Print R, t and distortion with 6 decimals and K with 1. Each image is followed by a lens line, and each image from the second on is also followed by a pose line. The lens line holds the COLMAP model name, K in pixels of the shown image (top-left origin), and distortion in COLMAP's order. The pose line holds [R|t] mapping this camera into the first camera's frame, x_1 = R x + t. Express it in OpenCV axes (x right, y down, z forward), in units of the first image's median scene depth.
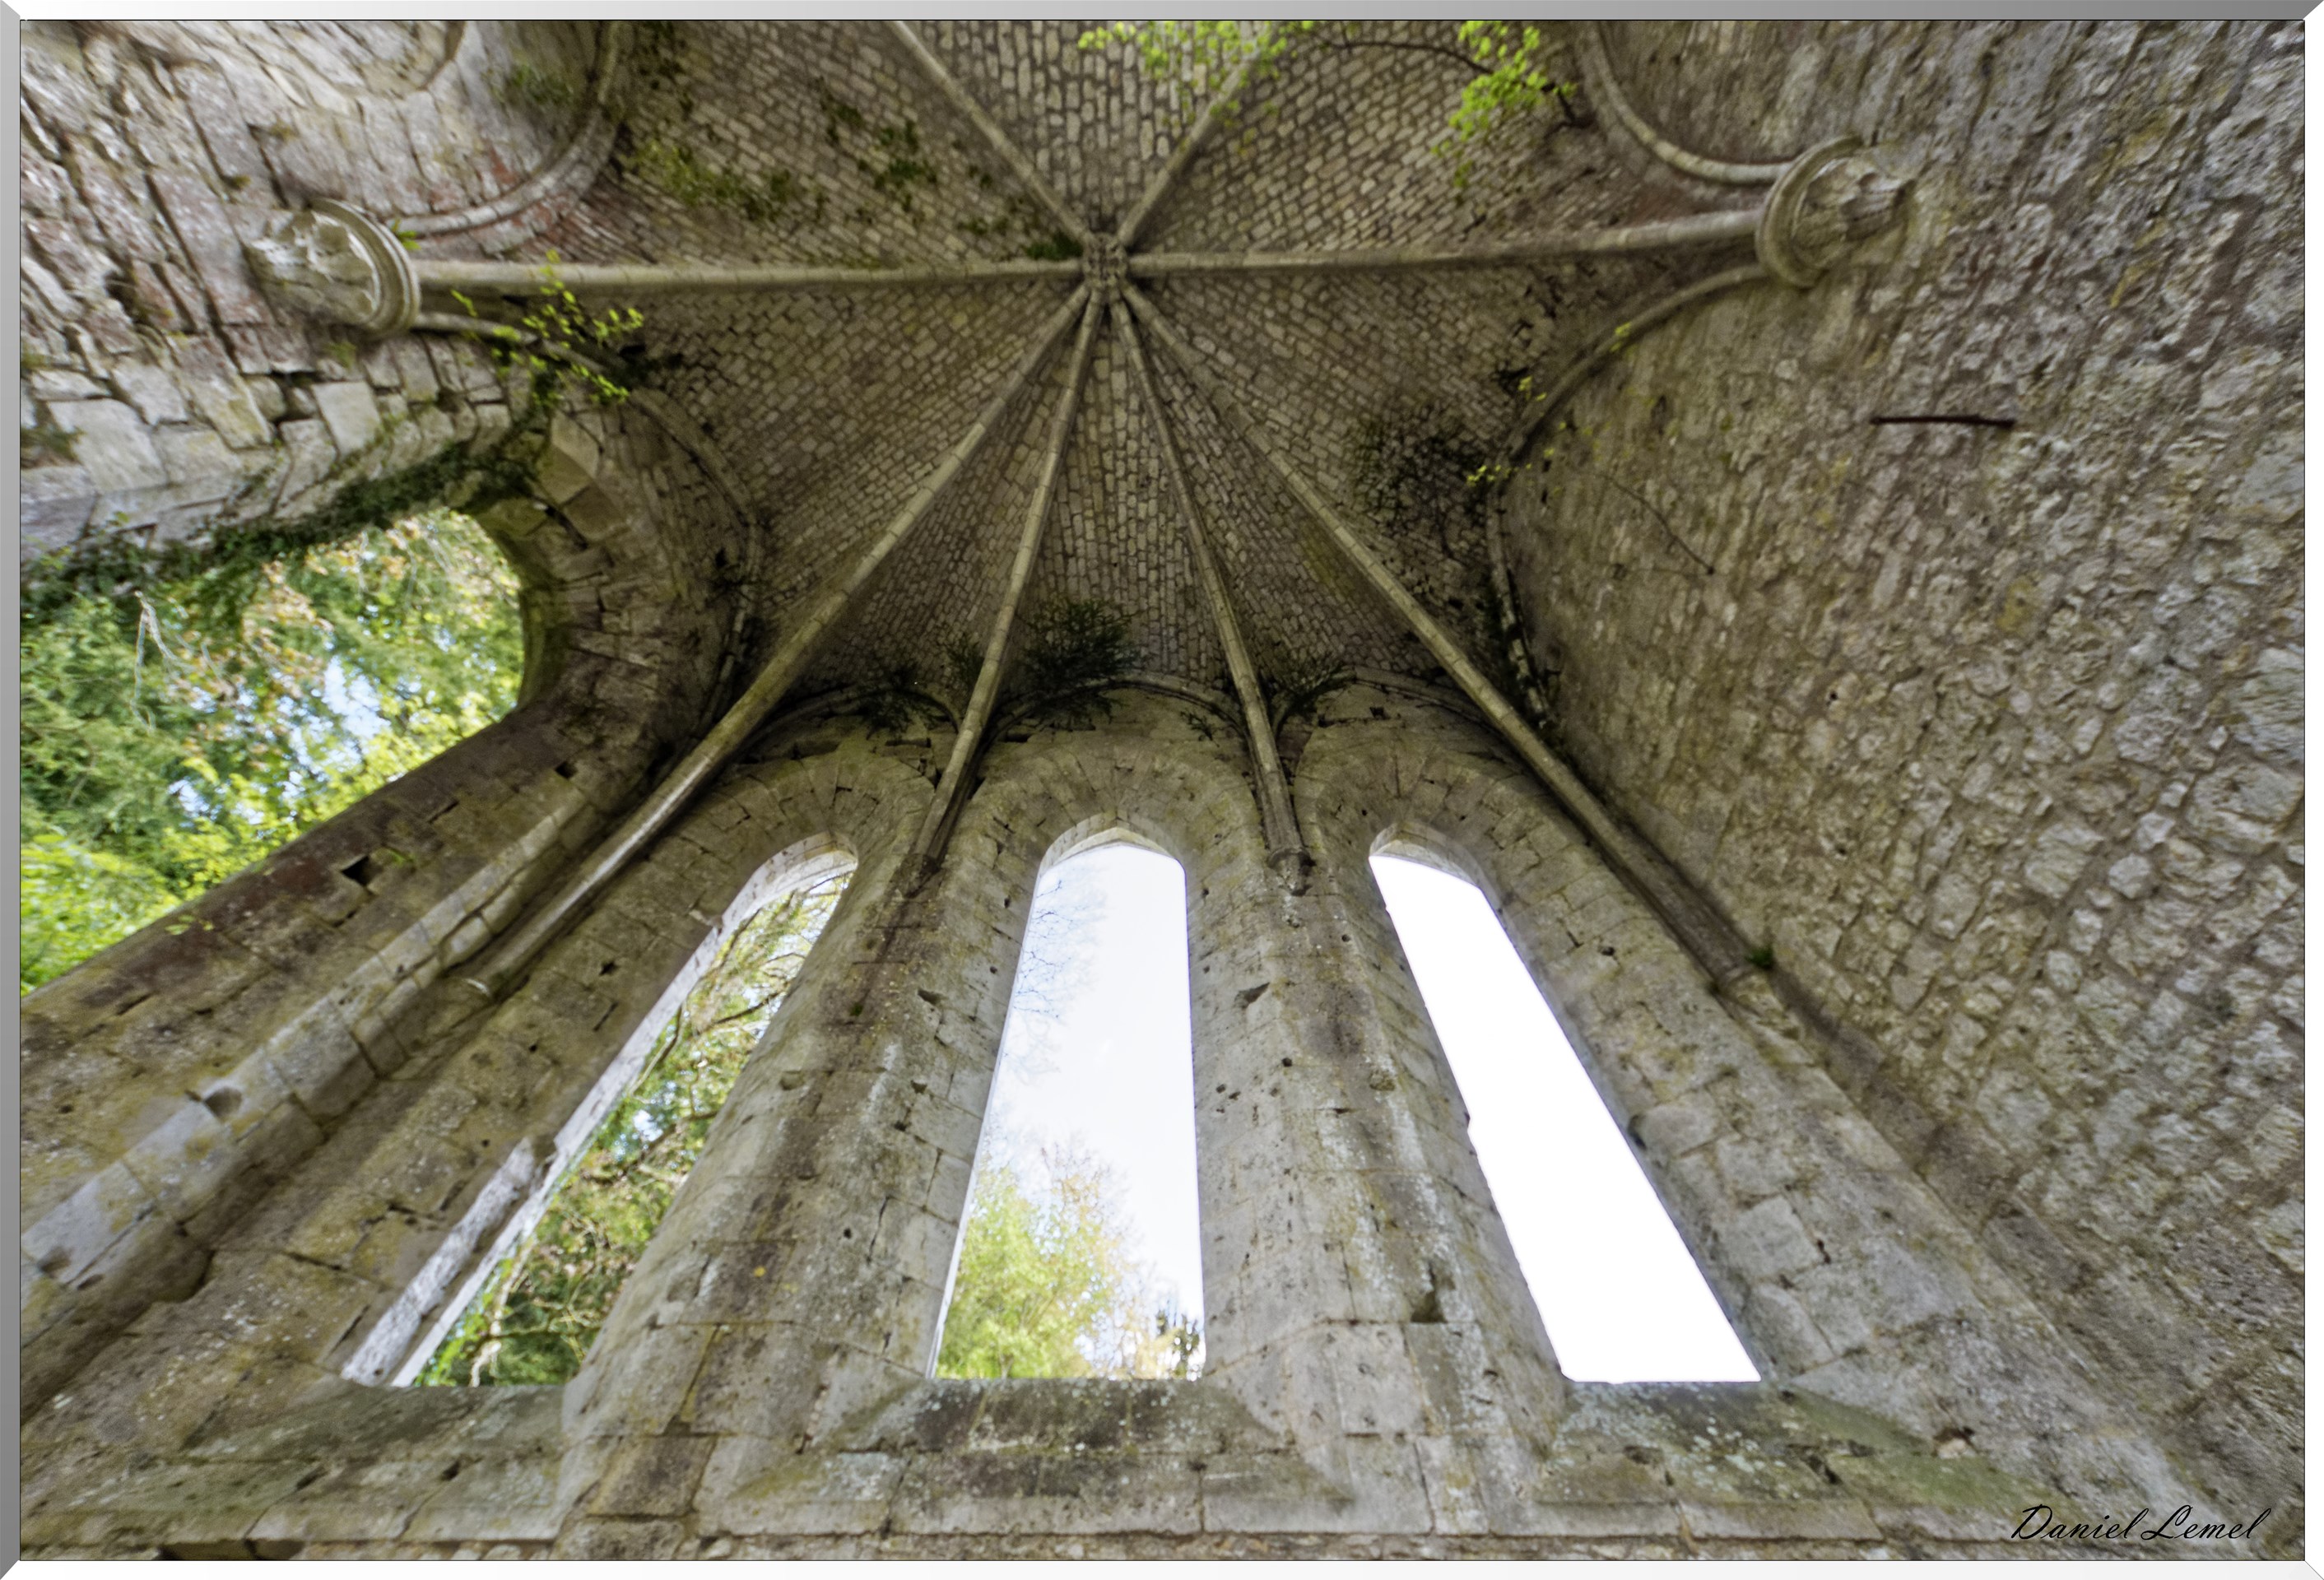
lens RADIAL K [[852.9, 0, 1158.4], [0, 852.9, 791.5], [0, 0, 1]] dist [0.011368, -0.000023]
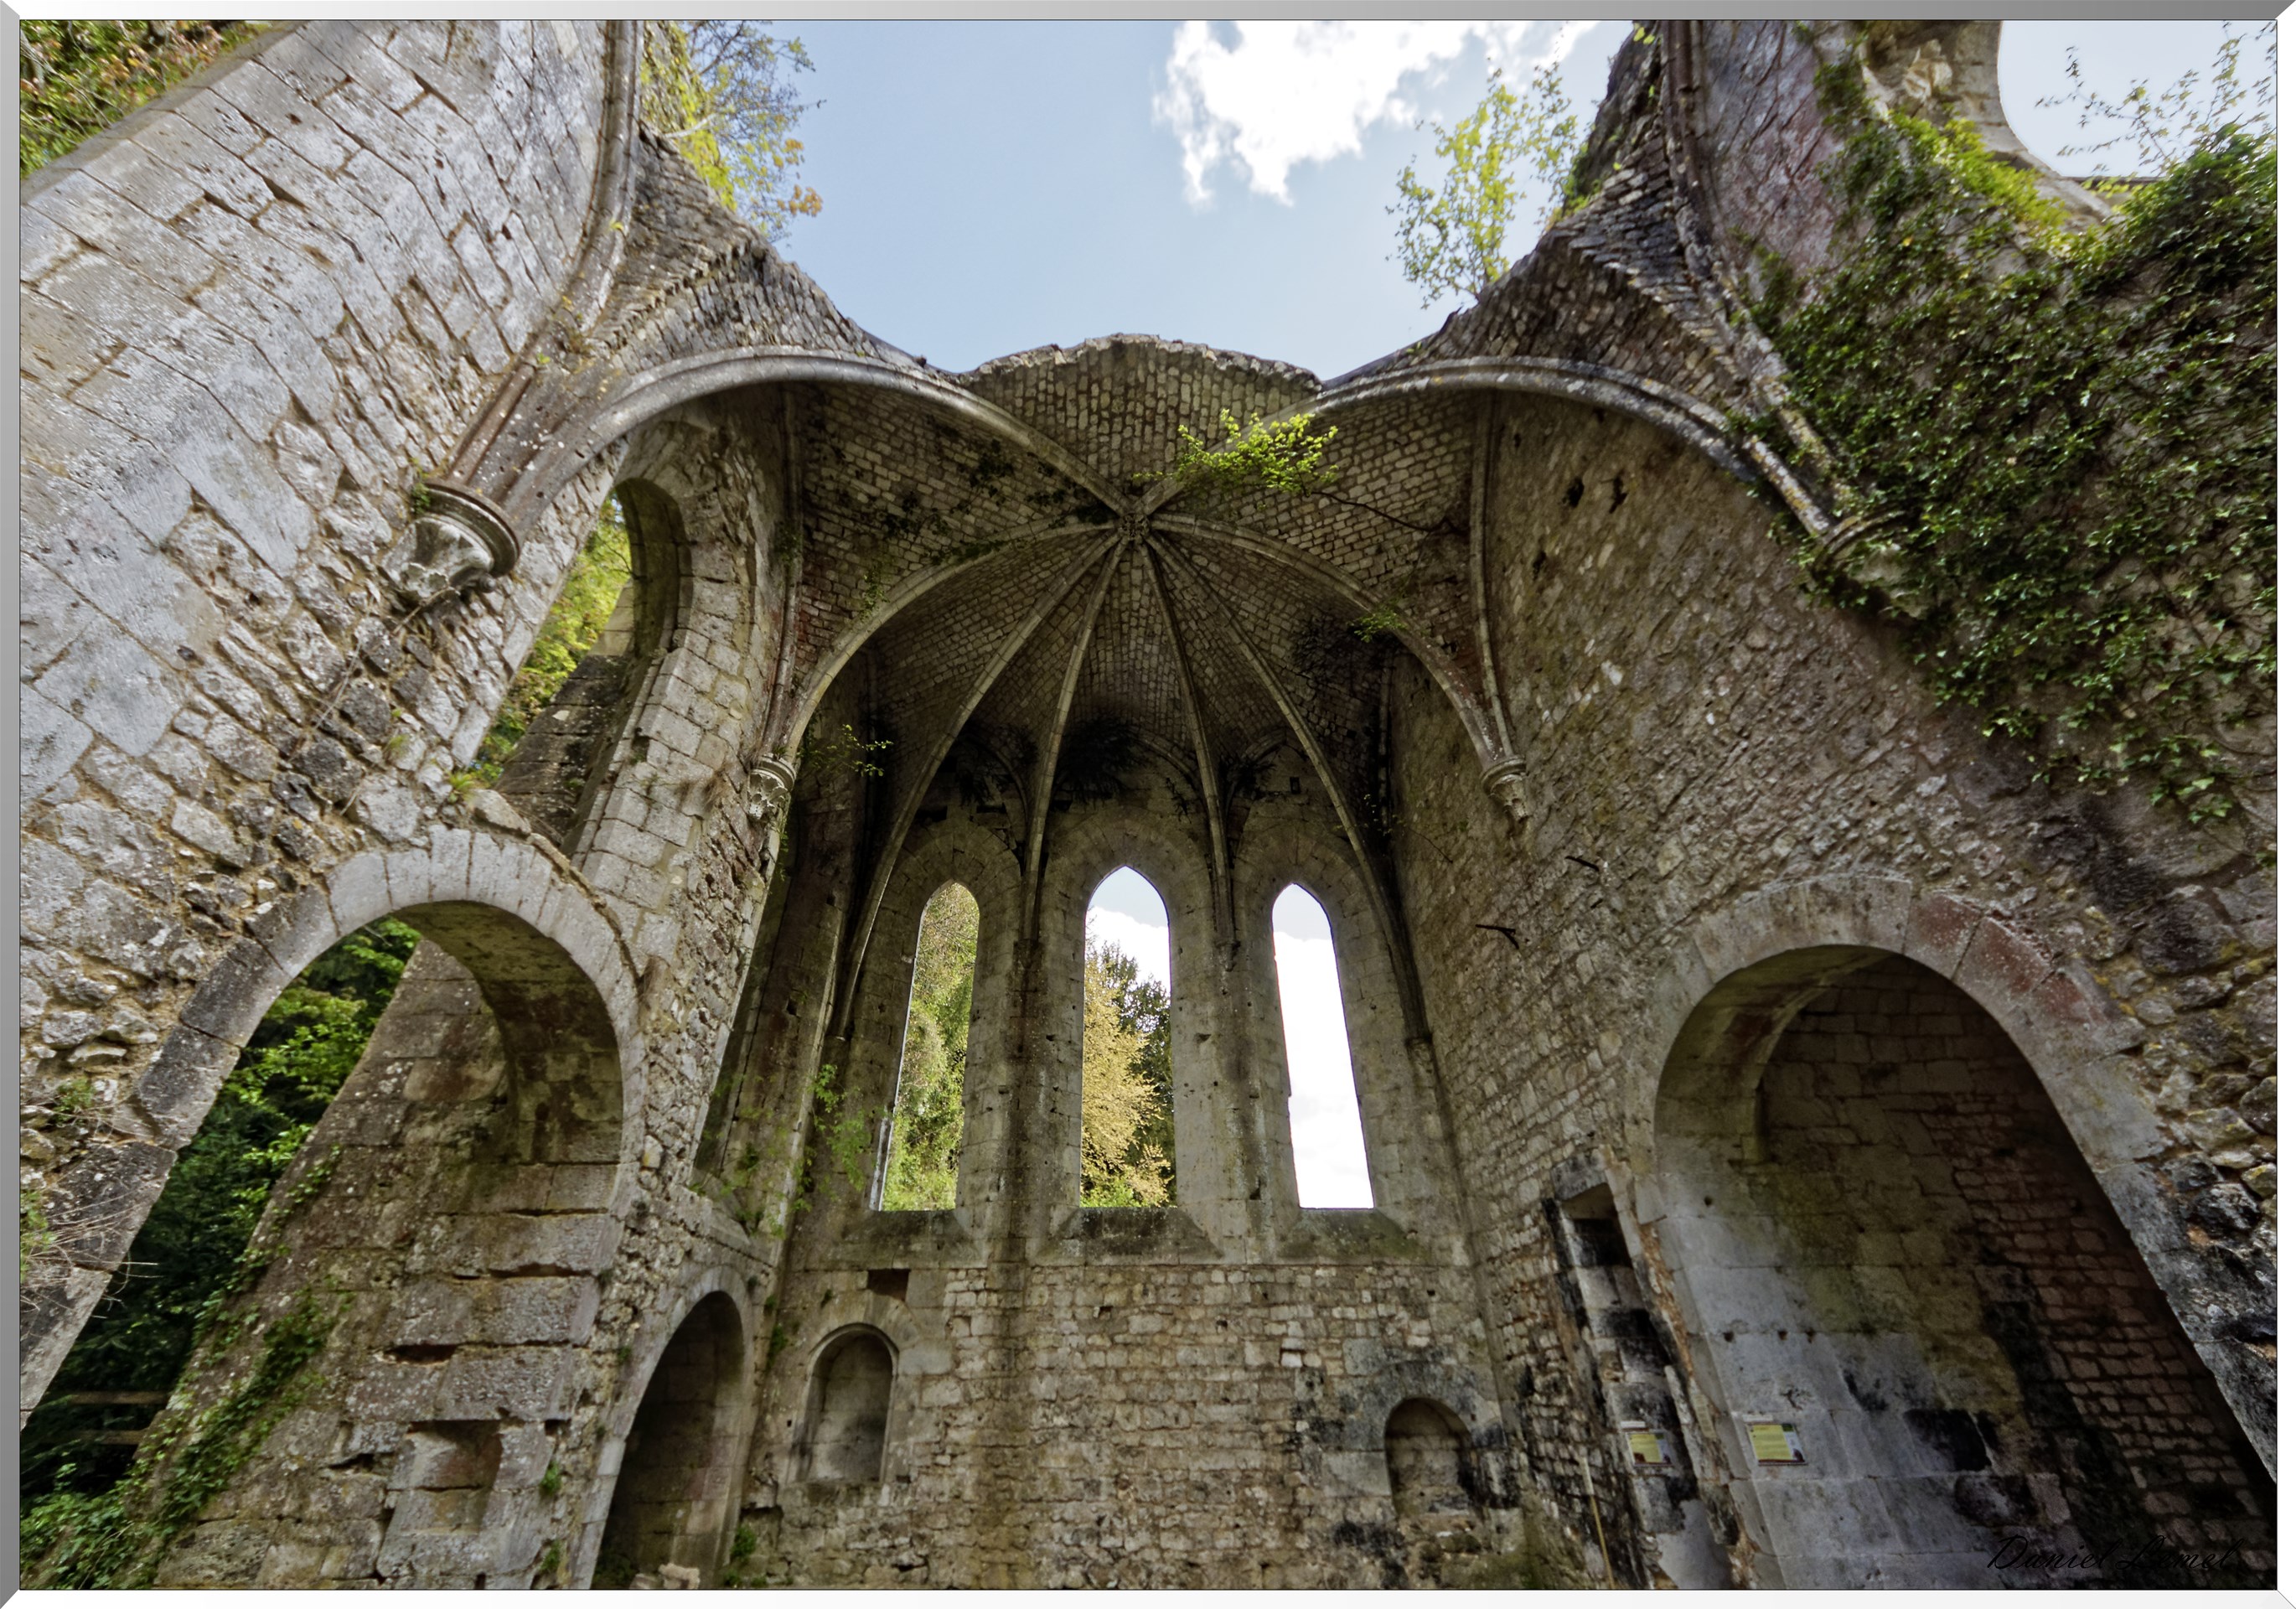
lens RADIAL K [[878.9, 0, 1147.0], [0, 878.9, 804.1], [0, 0, 1]] dist [-0.000182, -0.000014]
pose [[0.997638, 0.020647, 0.065520, -0.129353], [-0.047641, 0.895077, 0.443358, -0.877250], [-0.049491, -0.445432, 0.893947, -0.493724]]
